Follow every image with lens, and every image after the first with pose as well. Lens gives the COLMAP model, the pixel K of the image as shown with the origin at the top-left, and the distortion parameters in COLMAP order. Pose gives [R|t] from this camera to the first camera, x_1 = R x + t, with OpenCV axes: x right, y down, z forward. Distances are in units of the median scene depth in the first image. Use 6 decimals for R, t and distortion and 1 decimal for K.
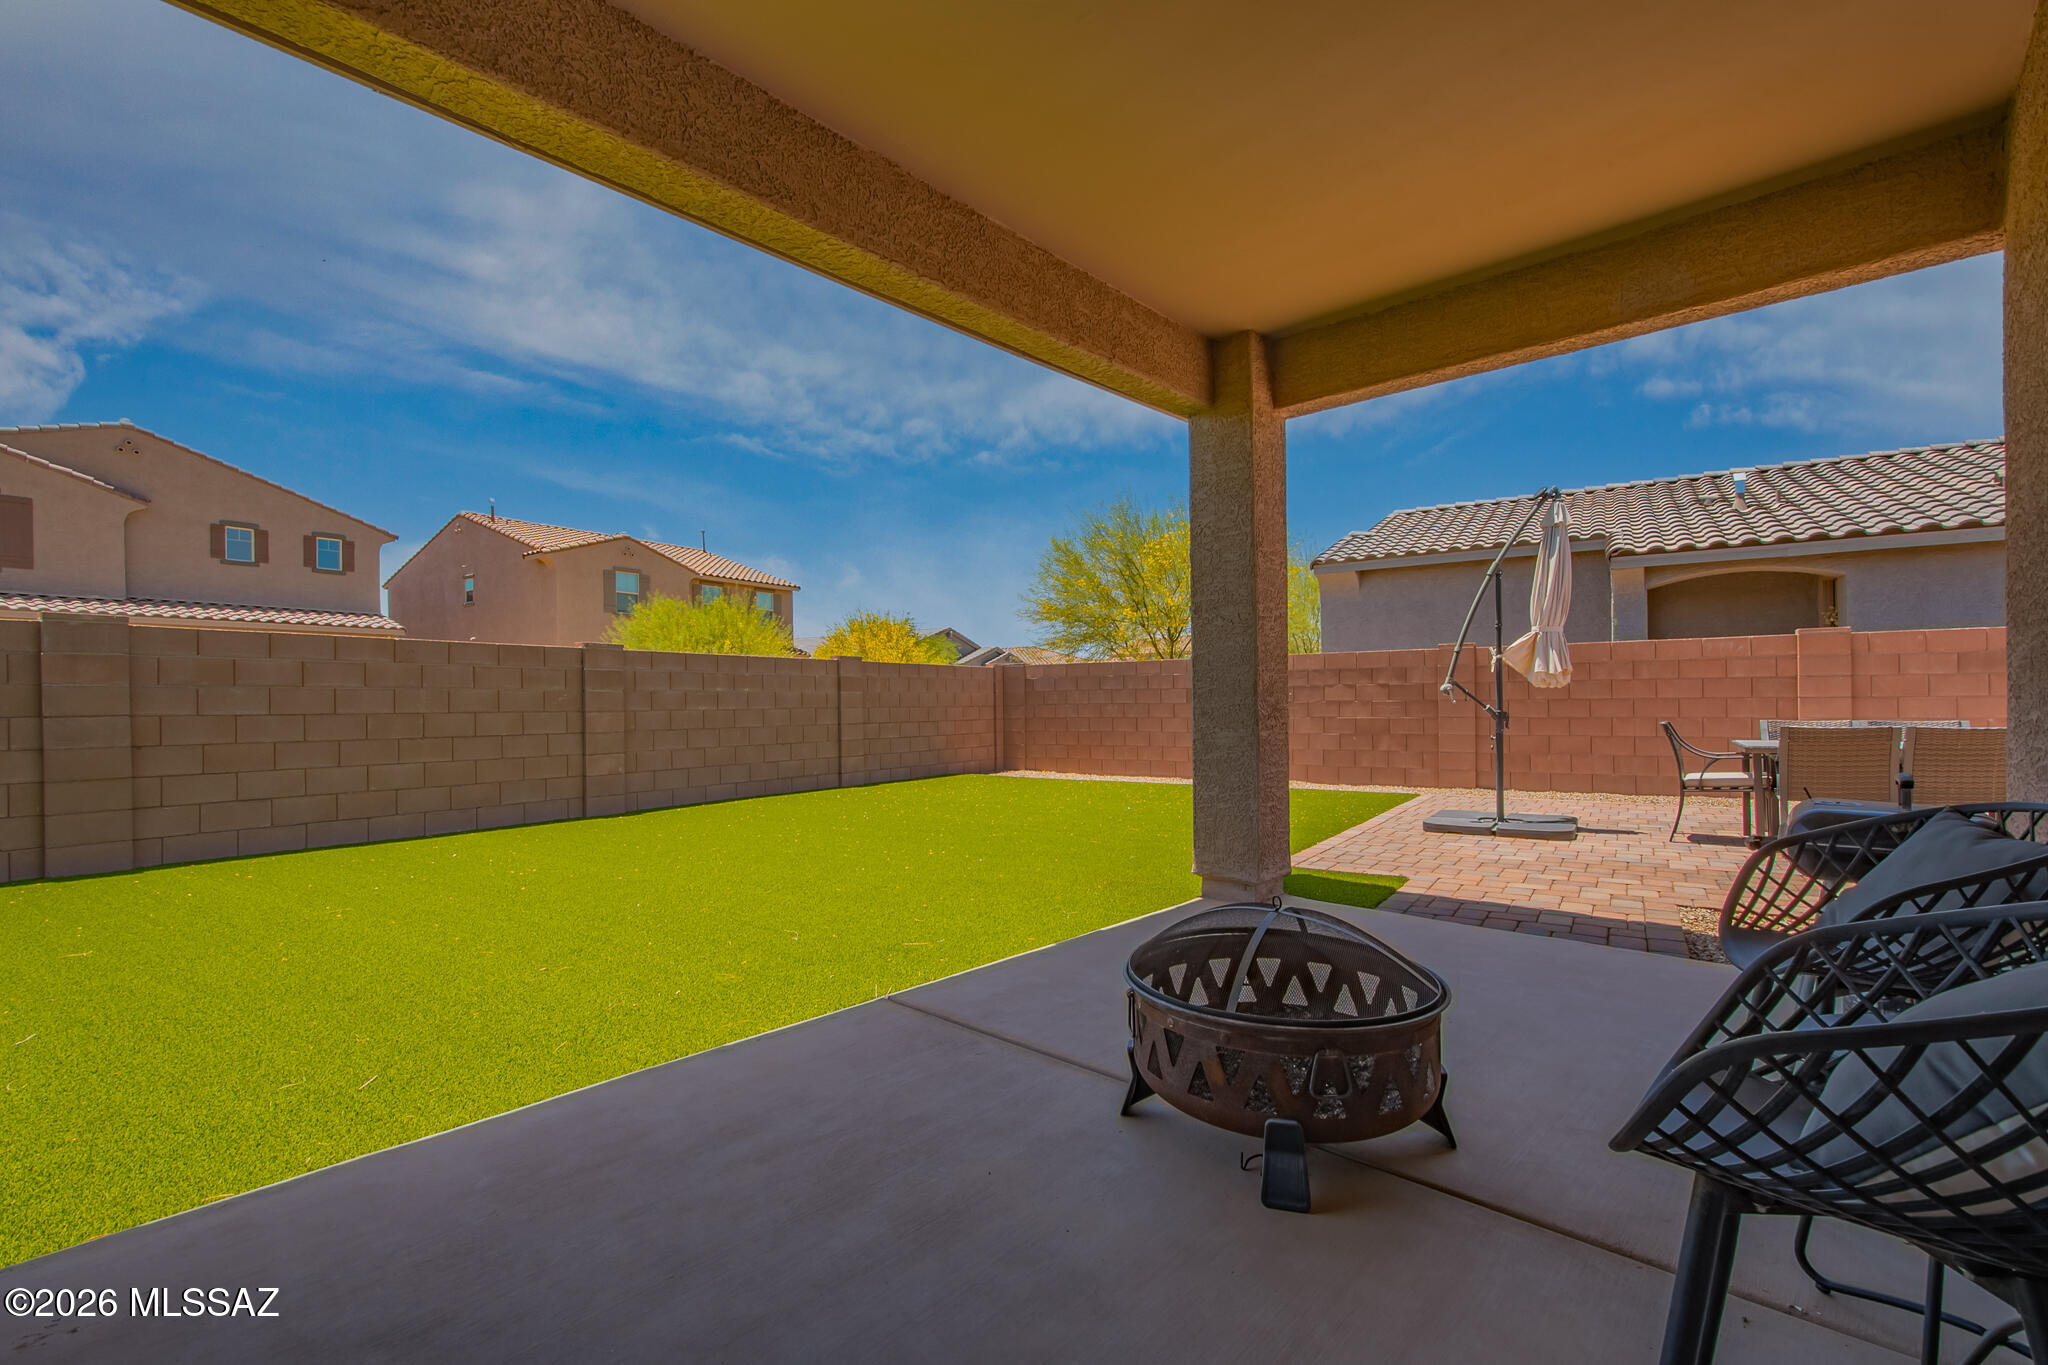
lens RADIAL K [[891.7, 0, 1067.9], [0, 891.7, 695.6], [0, 0, 1]] dist [0.001948, 0.000418]
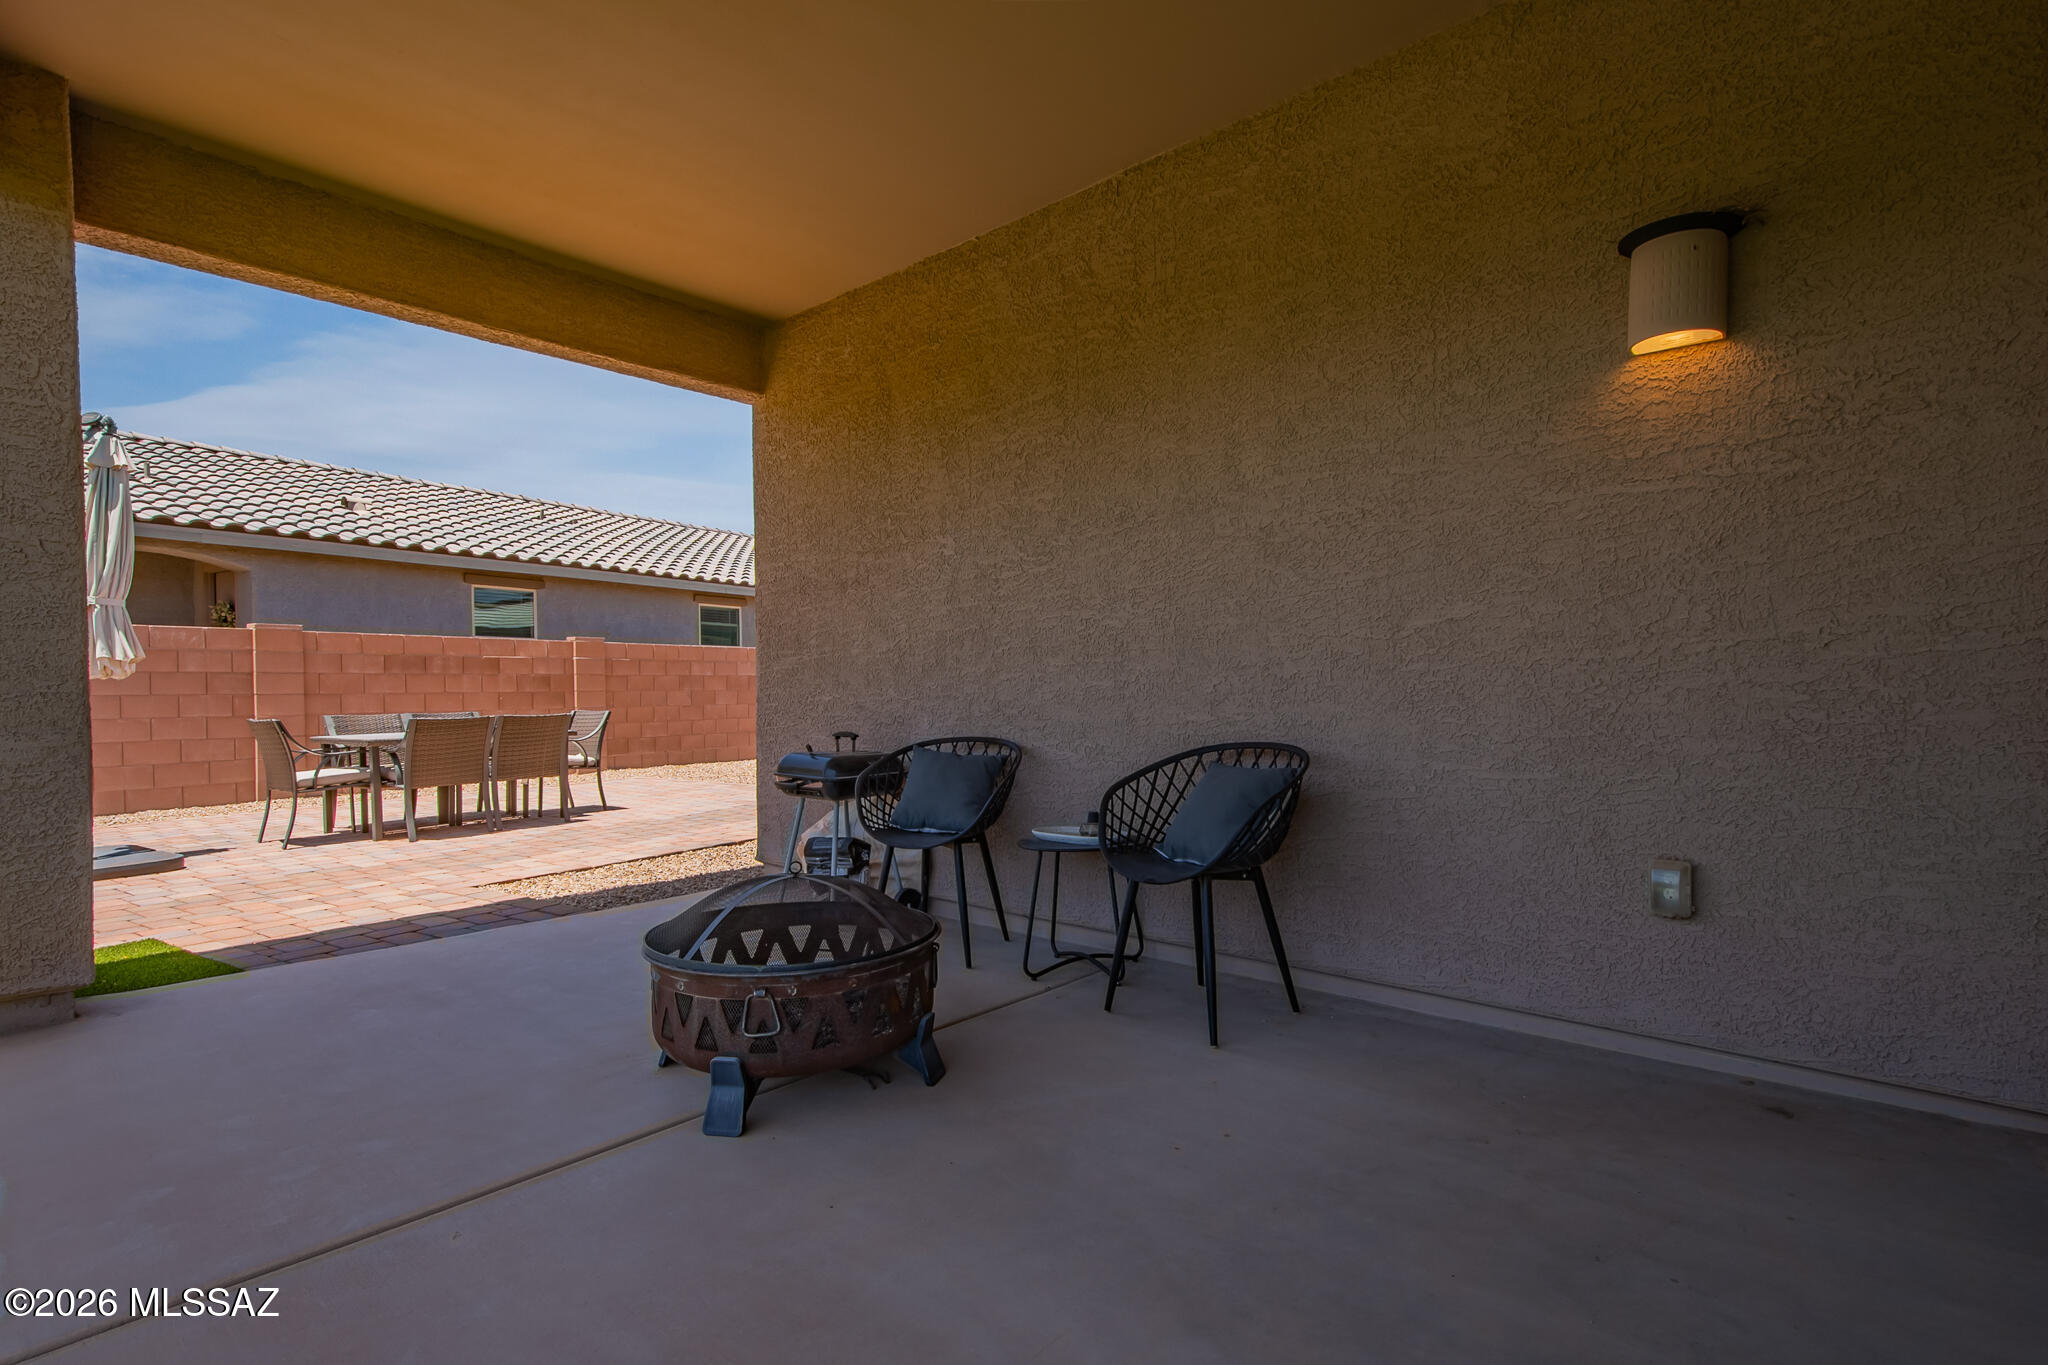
lens RADIAL K [[959.6, 0, 1026.9], [0, 959.6, 689.8], [0, 0, 1]] dist [-0.000697, -0.000349]
pose [[0.009034, 0.008163, 0.999926, -0.208728], [0.001280, 0.999966, -0.008175, 0.006370], [-0.999958, 0.001353, 0.009023, 0.160700]]
